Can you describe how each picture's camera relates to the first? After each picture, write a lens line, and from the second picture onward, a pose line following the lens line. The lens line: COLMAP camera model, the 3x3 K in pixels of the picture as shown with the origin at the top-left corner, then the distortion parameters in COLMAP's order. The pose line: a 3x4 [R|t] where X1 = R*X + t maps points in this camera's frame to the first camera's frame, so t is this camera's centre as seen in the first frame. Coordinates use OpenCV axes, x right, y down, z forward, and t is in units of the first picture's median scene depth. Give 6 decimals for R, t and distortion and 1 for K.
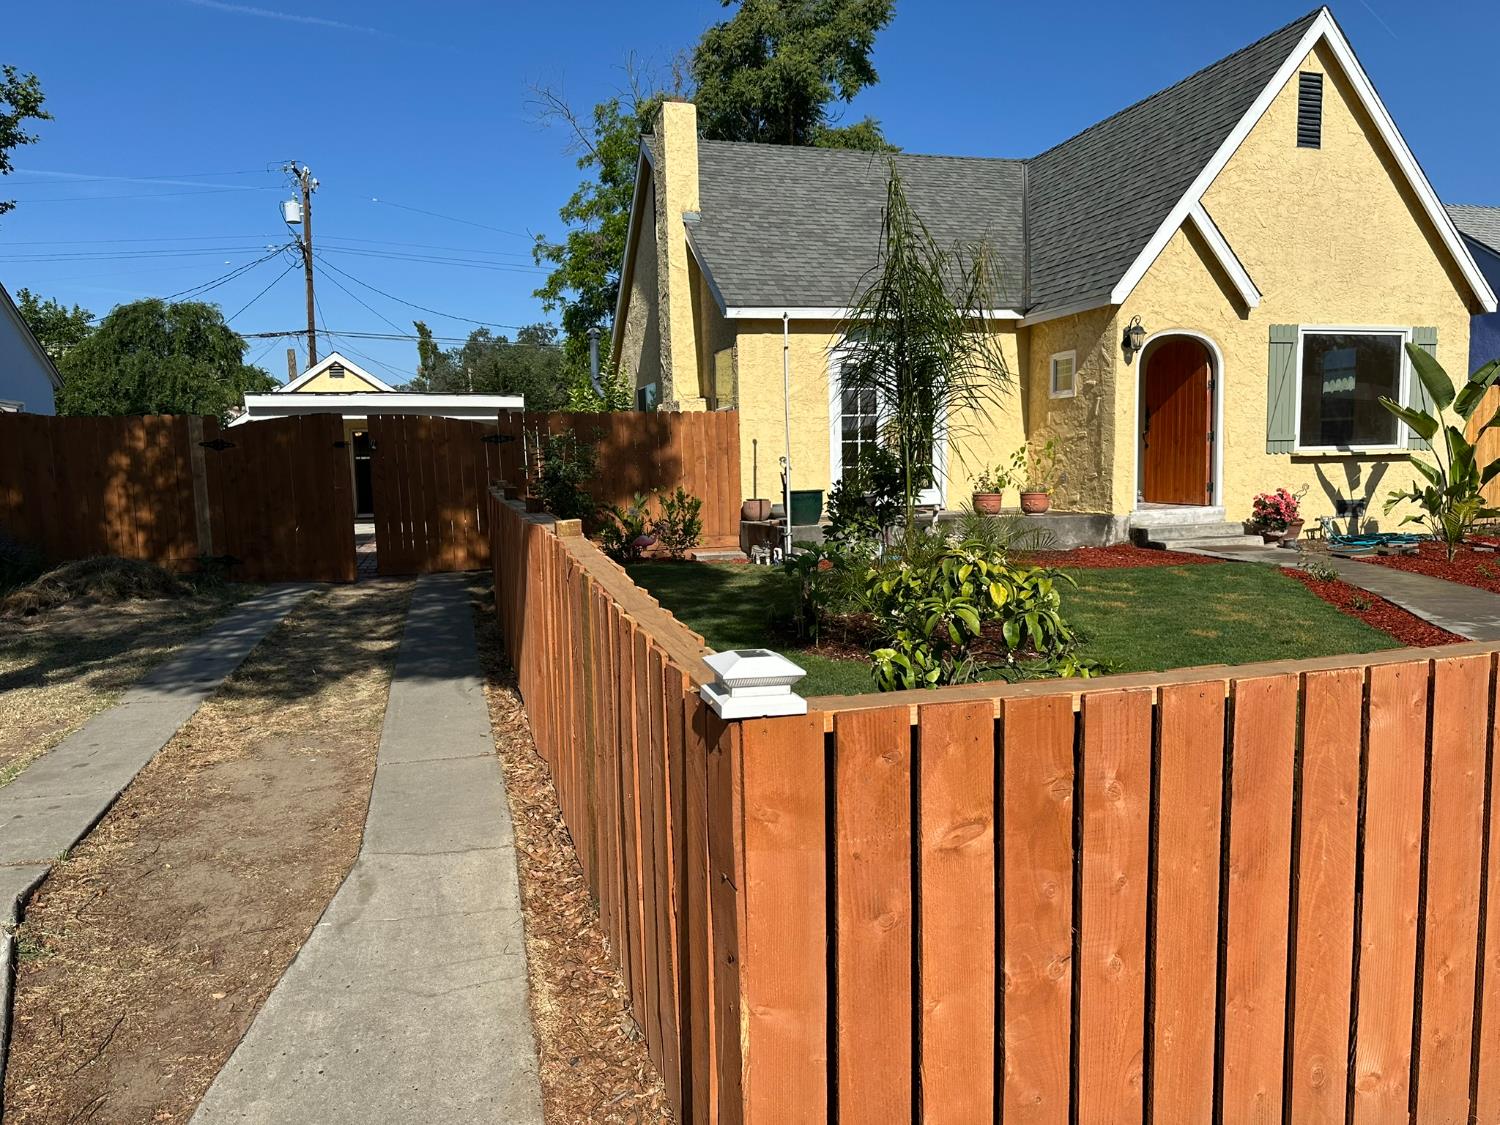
lens RADIAL K [[1040.0, 0, 750.0], [0, 1040.0, 562.5], [0, 0, 1]] dist [0.067976, -0.101881]
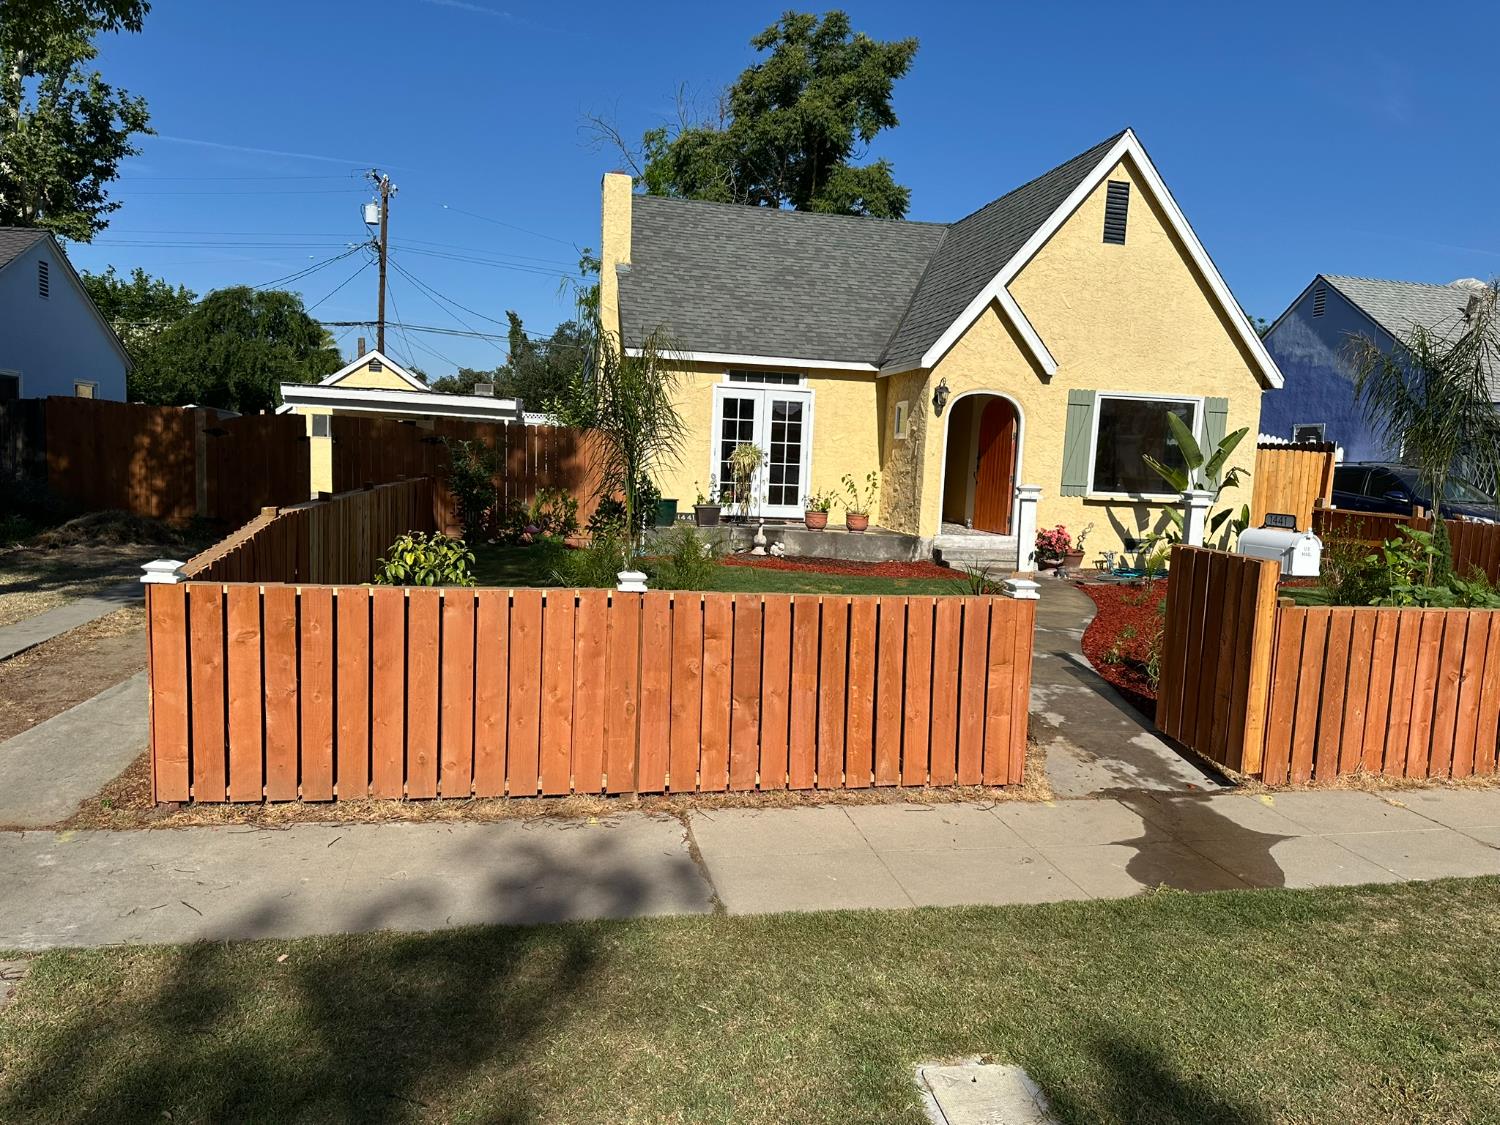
lens RADIAL K [[1024.9, 0, 750.0], [0, 1024.9, 562.5], [0, 0, 1]] dist [0.113577, -0.190764]
pose [[0.994638, 0.074124, -0.072114, 0.227608], [-0.074087, 0.997247, 0.003194, -0.004190], [0.072152, 0.002166, 0.997391, -0.212303]]
